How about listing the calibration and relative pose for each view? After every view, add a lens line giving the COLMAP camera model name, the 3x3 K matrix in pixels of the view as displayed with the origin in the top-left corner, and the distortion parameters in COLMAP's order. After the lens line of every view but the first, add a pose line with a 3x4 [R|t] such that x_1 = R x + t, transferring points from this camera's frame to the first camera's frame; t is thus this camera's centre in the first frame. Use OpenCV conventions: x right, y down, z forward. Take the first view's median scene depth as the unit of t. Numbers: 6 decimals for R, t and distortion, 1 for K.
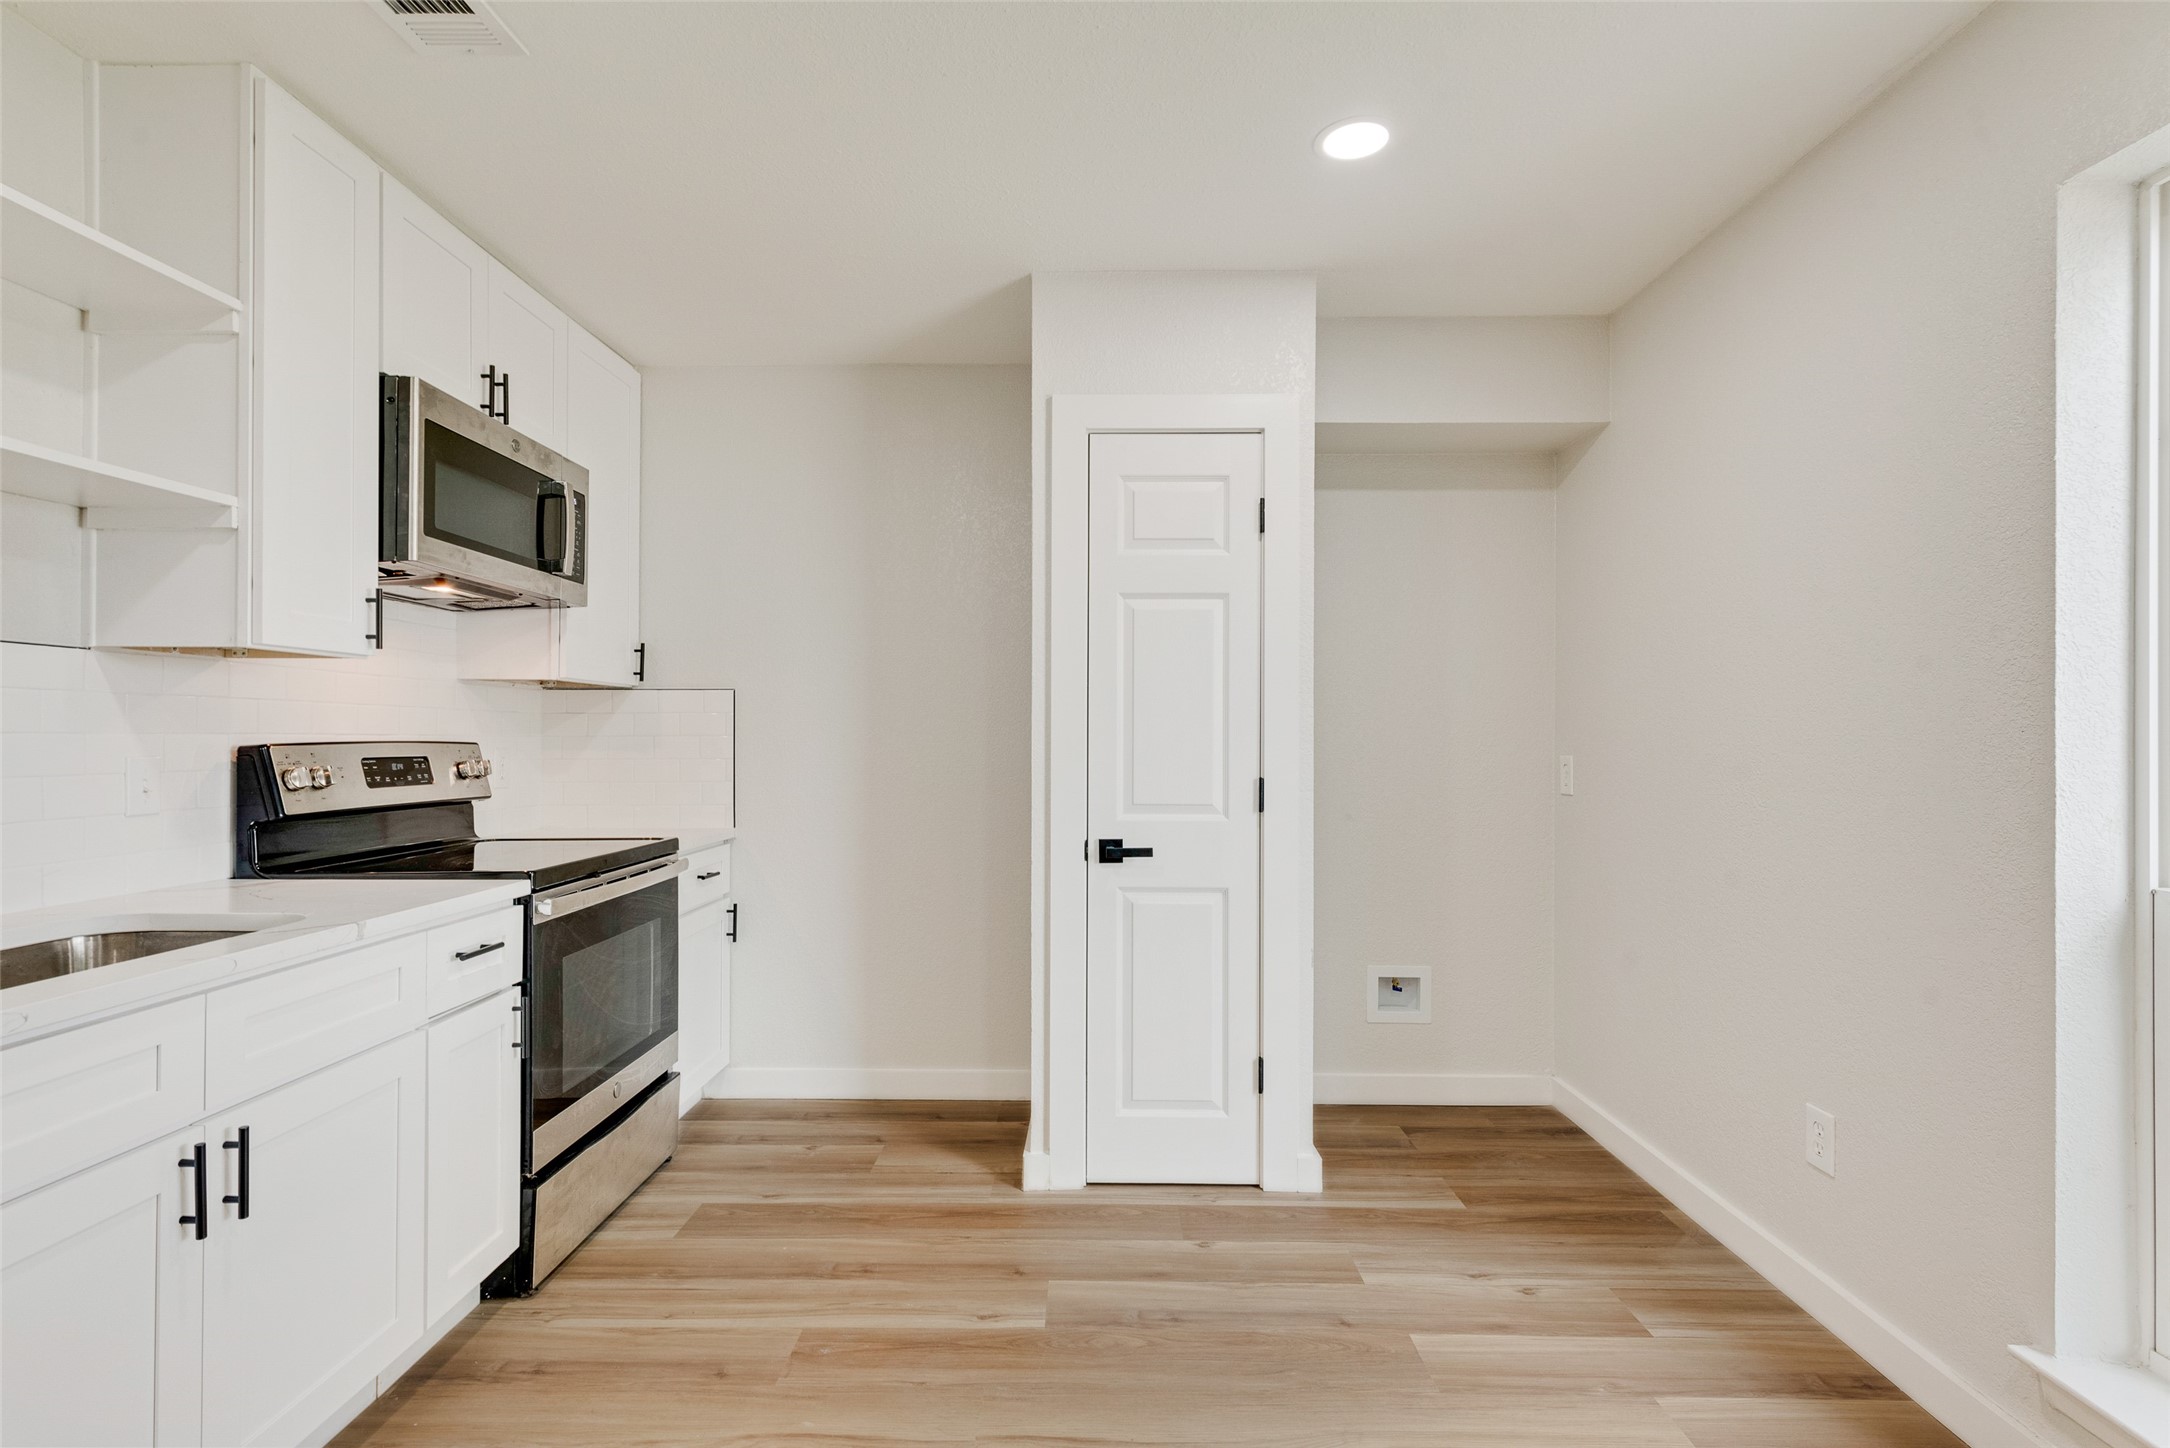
lens RADIAL K [[1020.1, 0, 1086.0], [0, 1020.1, 733.1], [0, 0, 1]] dist [0.010580, -0.002676]
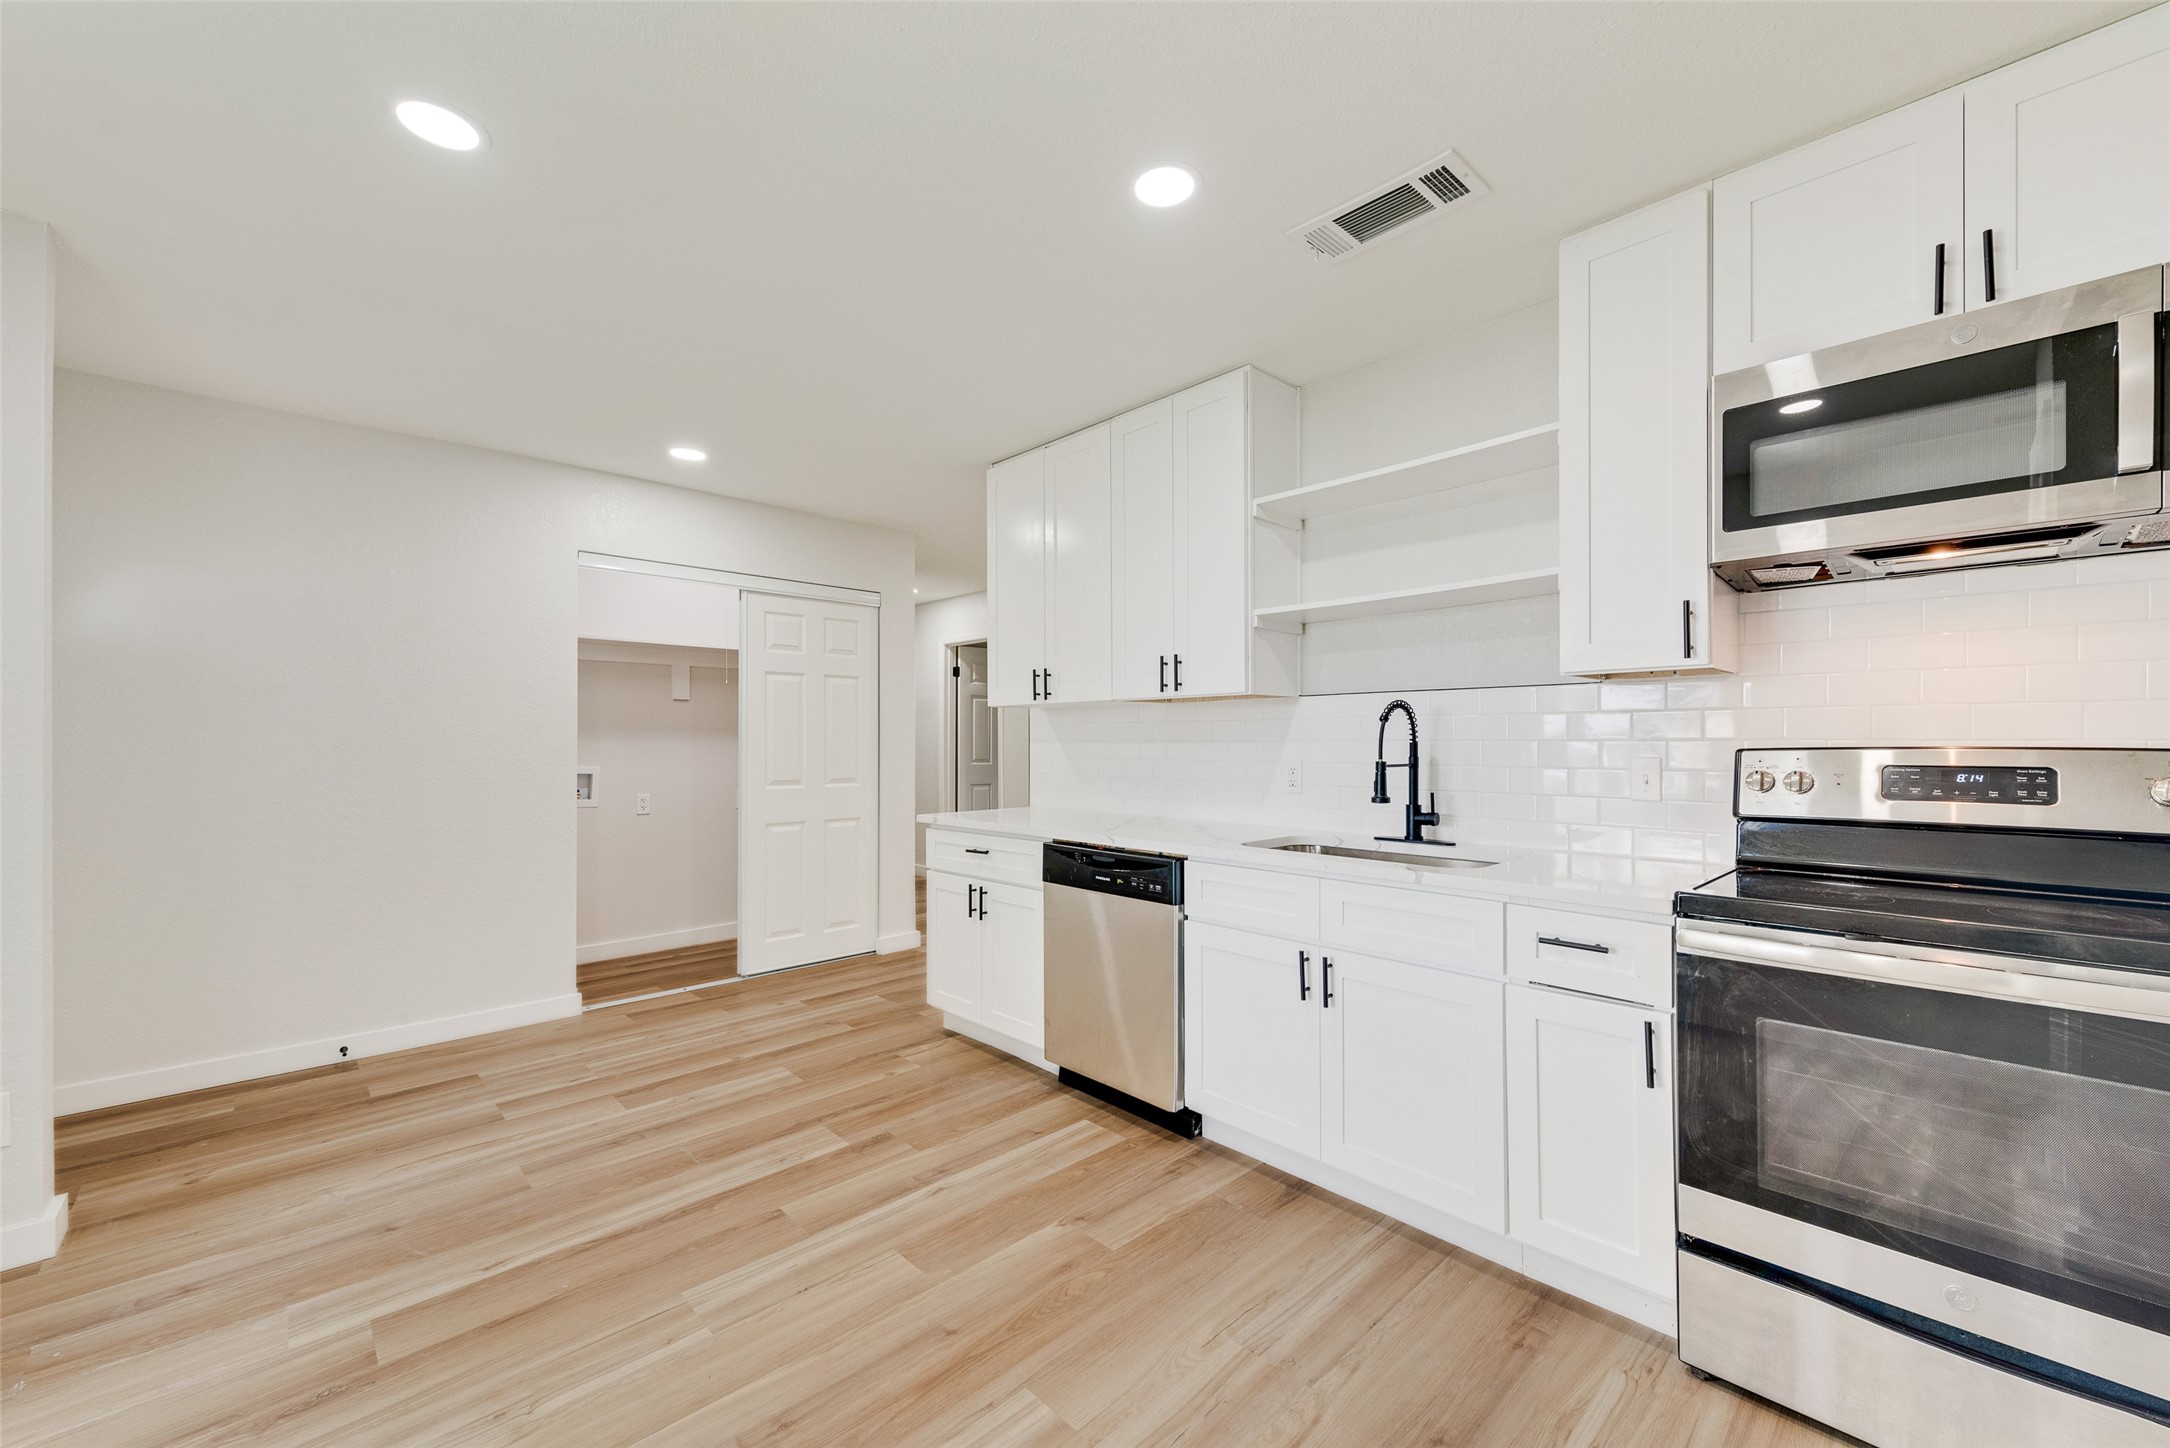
lens RADIAL K [[859.4, 0, 1072.6], [0, 859.4, 737.9], [0, 0, 1]] dist [0.015903, -0.004518]
pose [[-0.721573, -0.006046, -0.692312, 0.294714], [0.001824, 0.999942, -0.010633, 0.006465], [0.692336, -0.008935, -0.721520, 0.950718]]
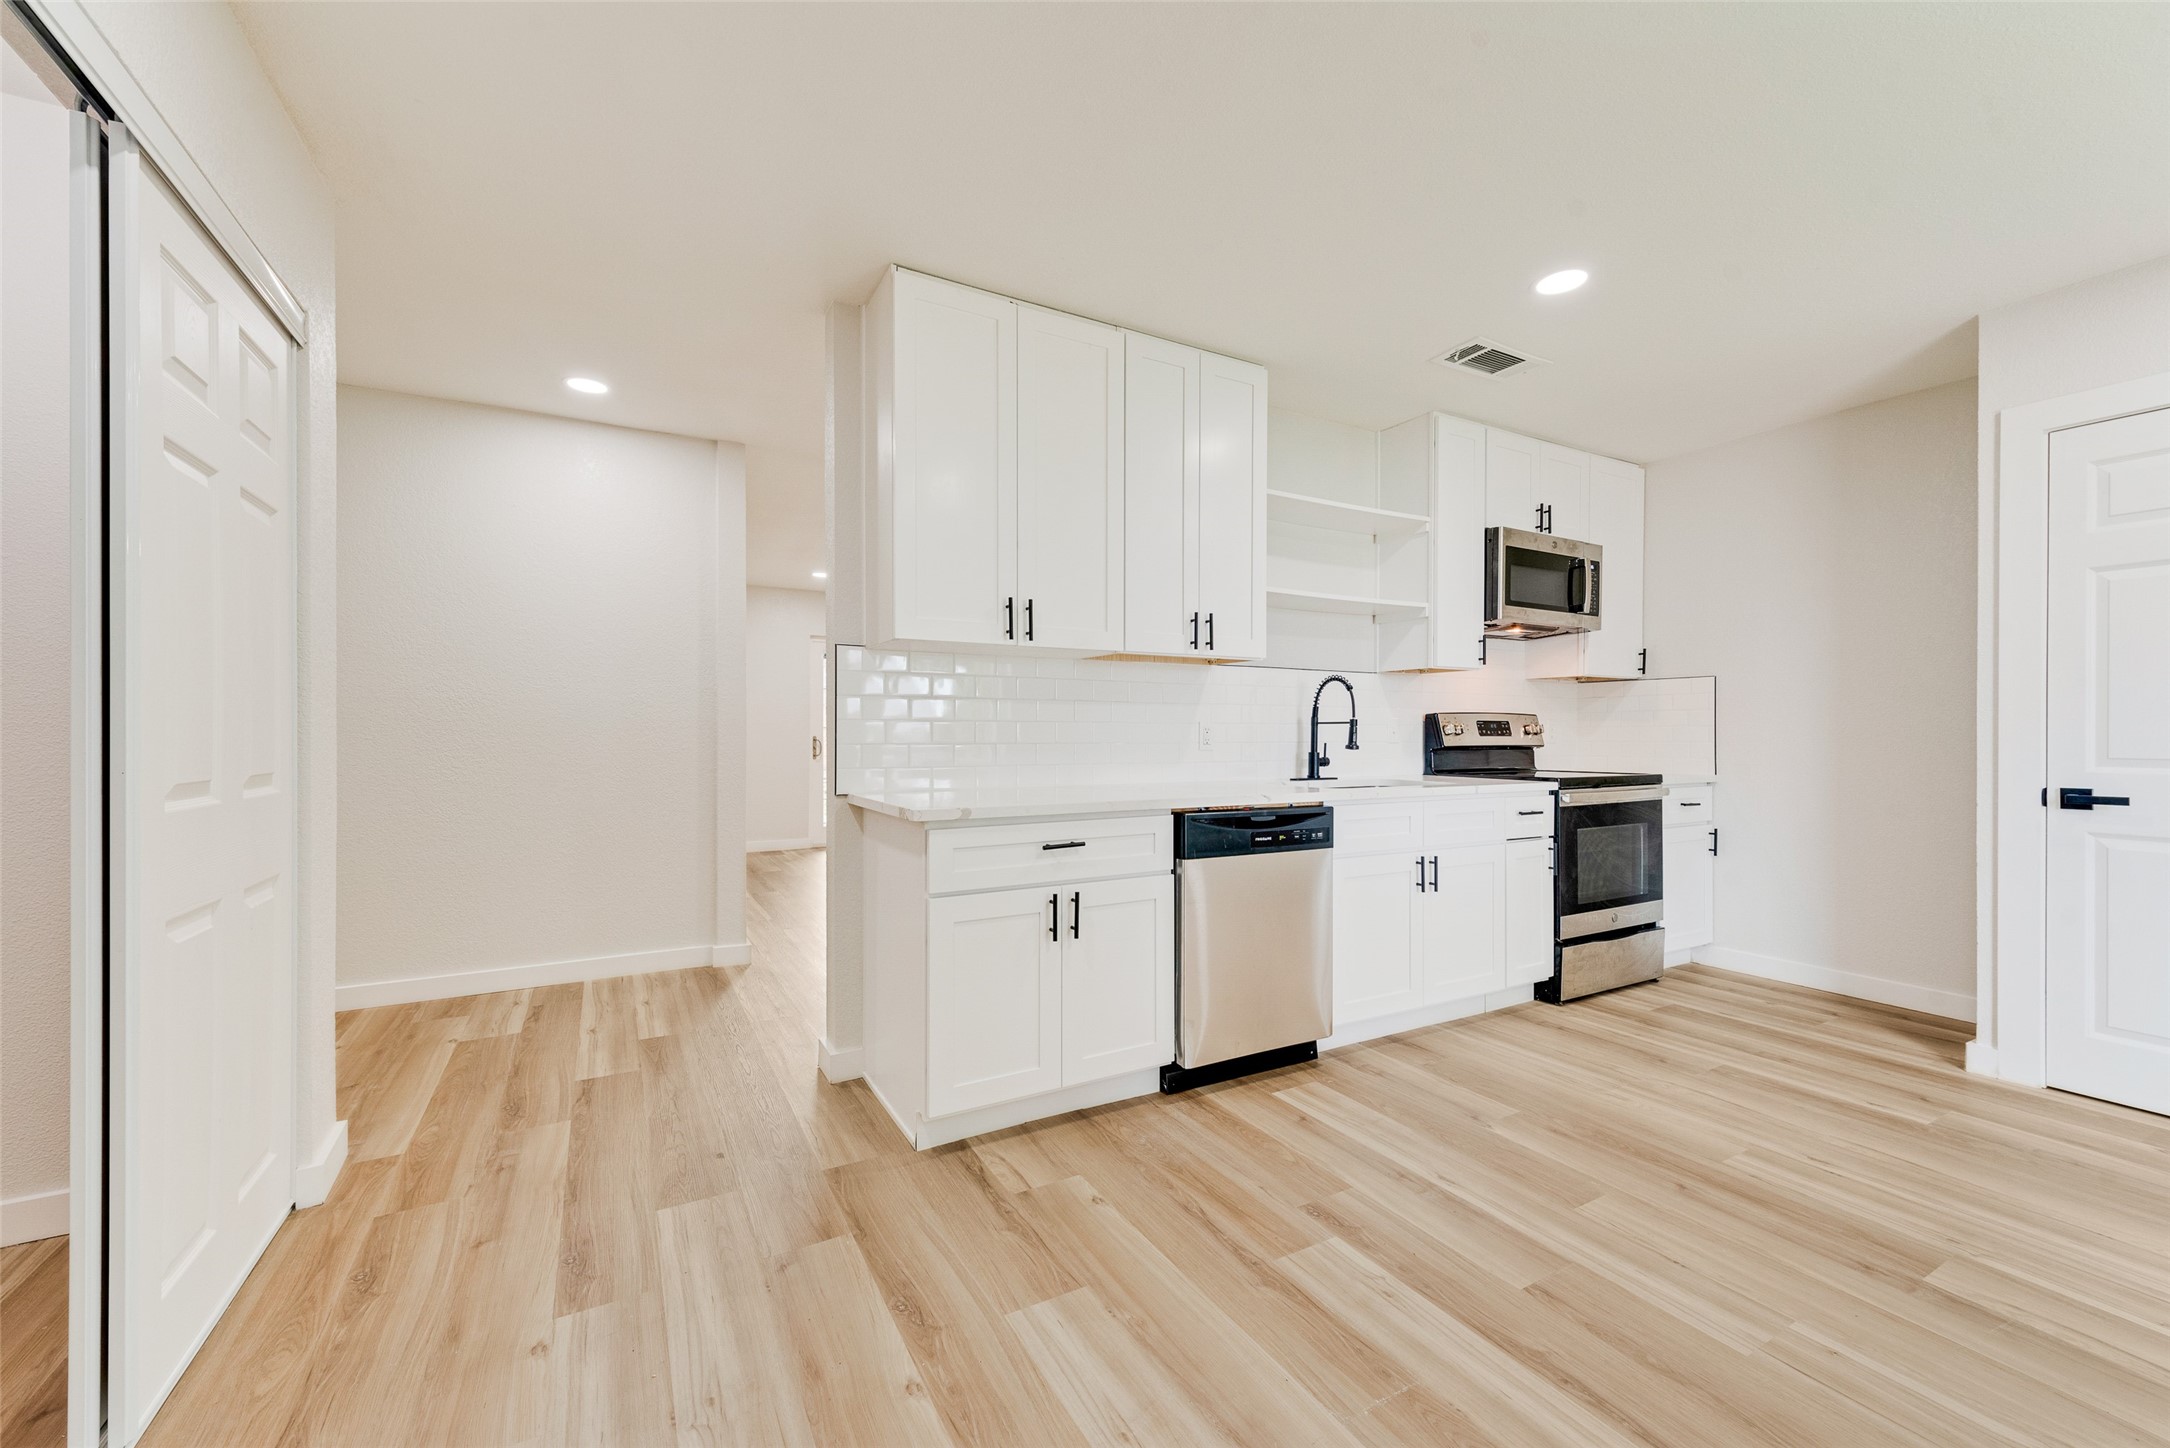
lens RADIAL K [[859.4, 0, 1086.2], [0, 859.4, 732.5], [0, 0, 1]] dist [0.015903, -0.004518]
pose [[0.505748, -0.002043, -0.862679, 0.306782], [0.003167, 0.999995, -0.000512, 0.040546], [0.862676, -0.002473, 0.505751, -0.434604]]
